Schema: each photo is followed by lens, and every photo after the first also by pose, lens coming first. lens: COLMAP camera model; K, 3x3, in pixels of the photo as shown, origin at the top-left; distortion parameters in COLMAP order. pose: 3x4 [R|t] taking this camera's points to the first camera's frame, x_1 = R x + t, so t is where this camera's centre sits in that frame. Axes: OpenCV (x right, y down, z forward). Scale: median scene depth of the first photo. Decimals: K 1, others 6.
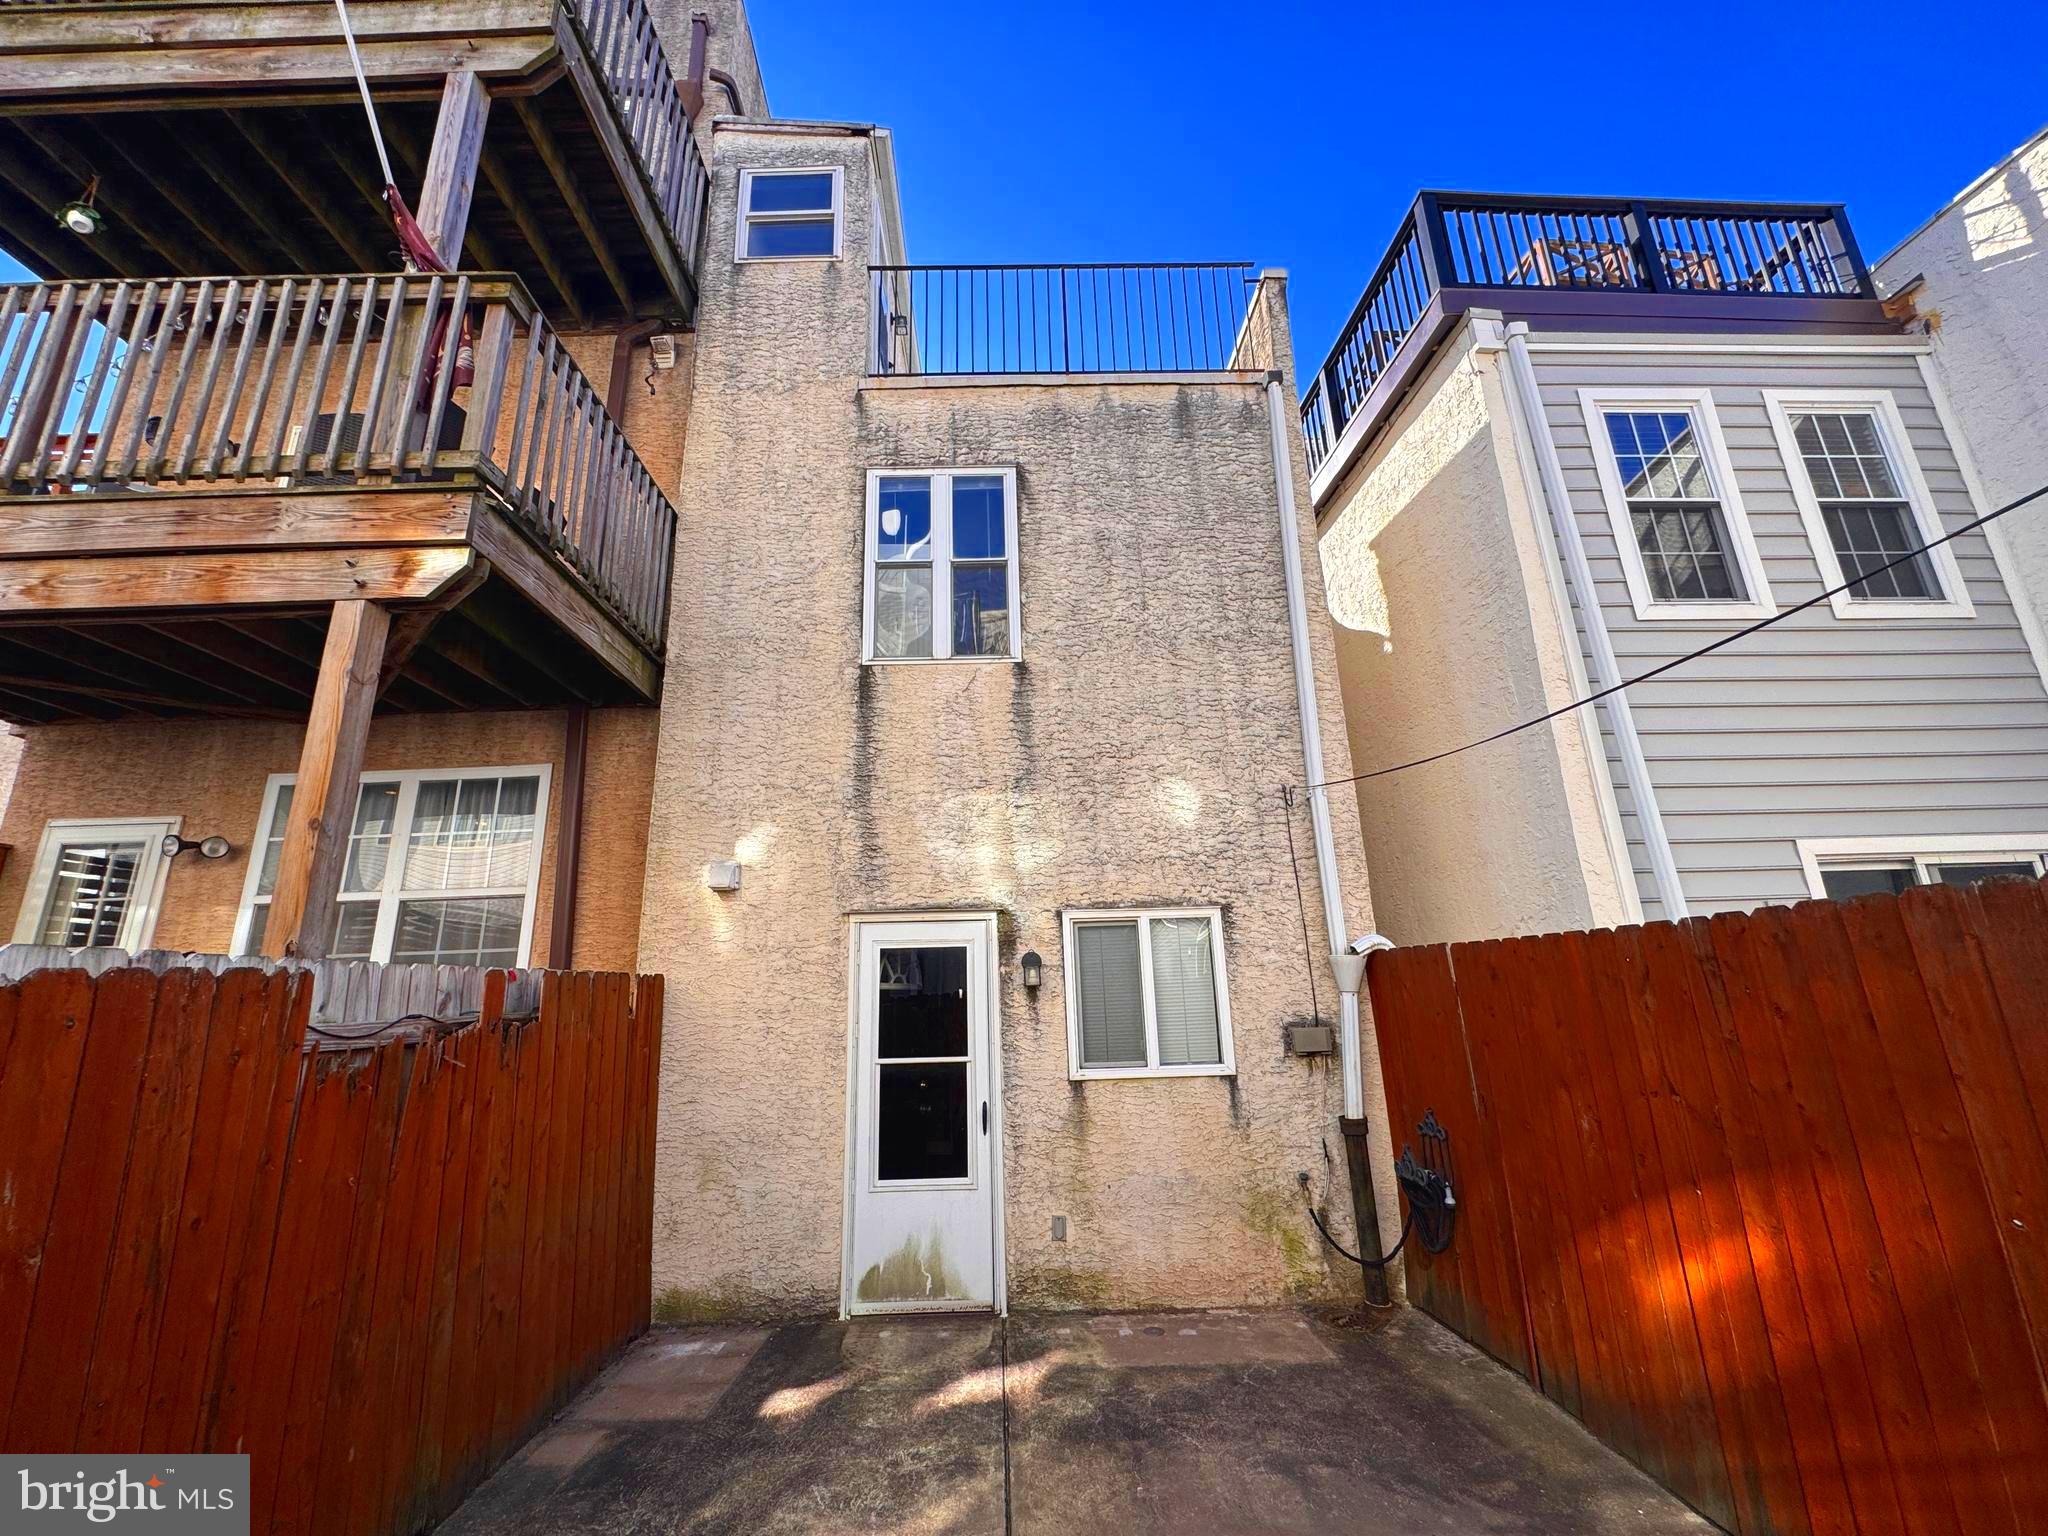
lens RADIAL K [[821.8, 0, 1022.3], [0, 821.8, 764.2], [0, 0, 1]] dist [-0.002287, -0.000176]
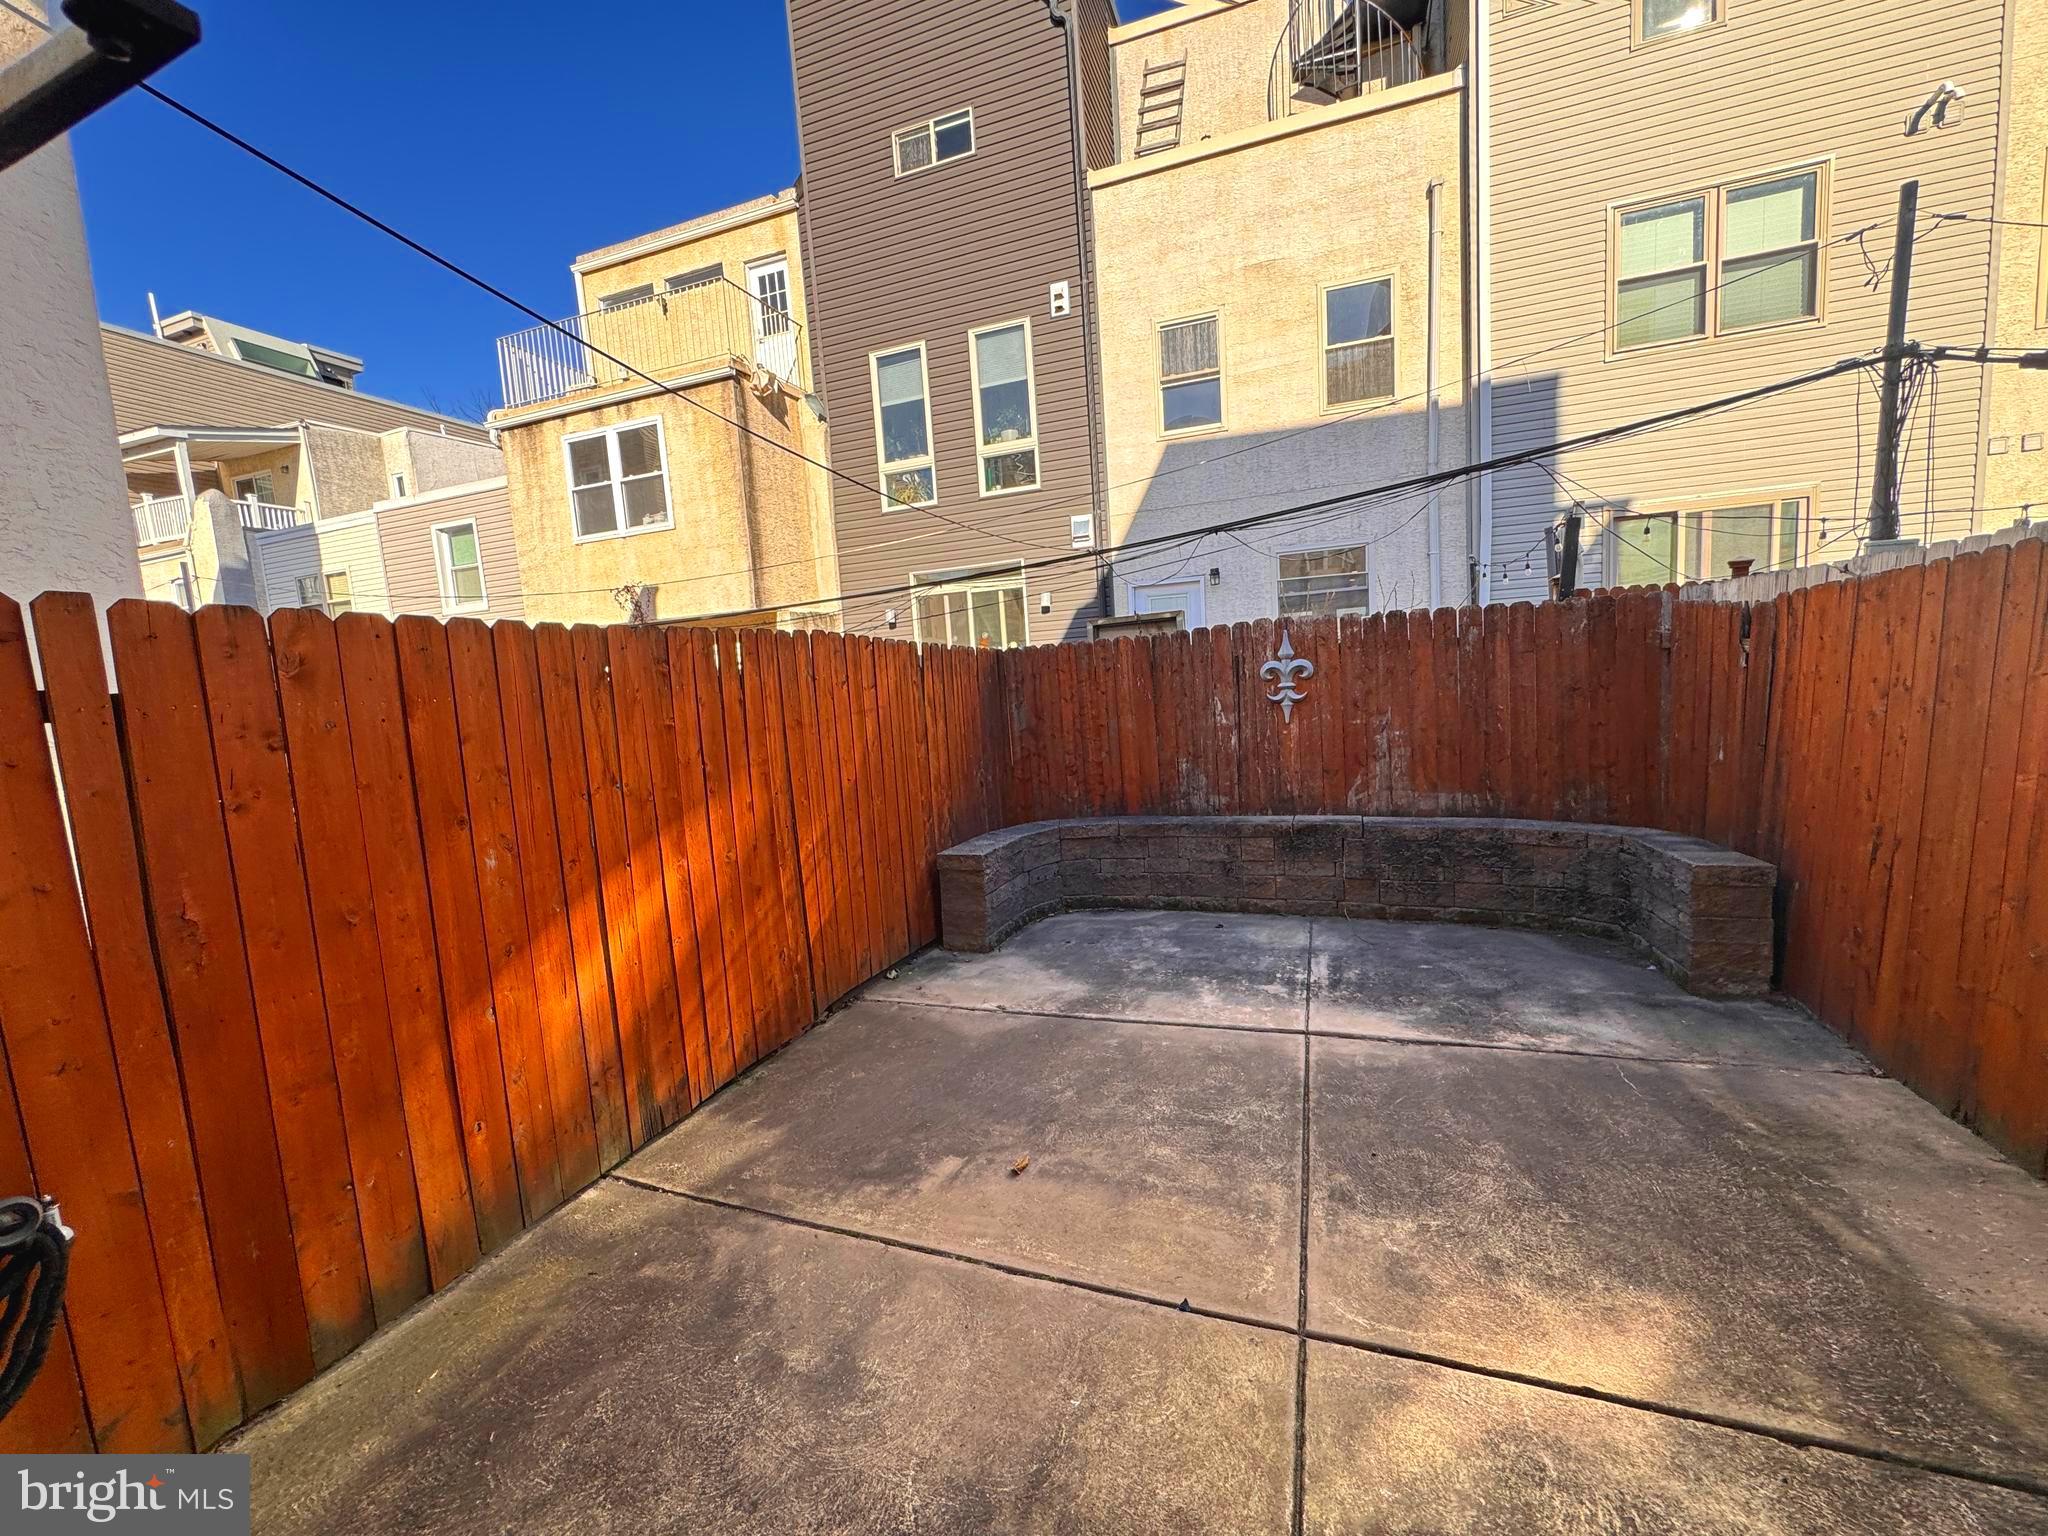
lens RADIAL K [[821.8, 0, 1021.7], [0, 821.8, 768.1], [0, 0, 1]] dist [-0.002287, -0.000176]
pose [[-0.923504, 0.041893, 0.381295, -0.076852], [-0.017755, 0.988285, -0.151585, 0.501653], [-0.383178, -0.146759, -0.911941, 1.660628]]
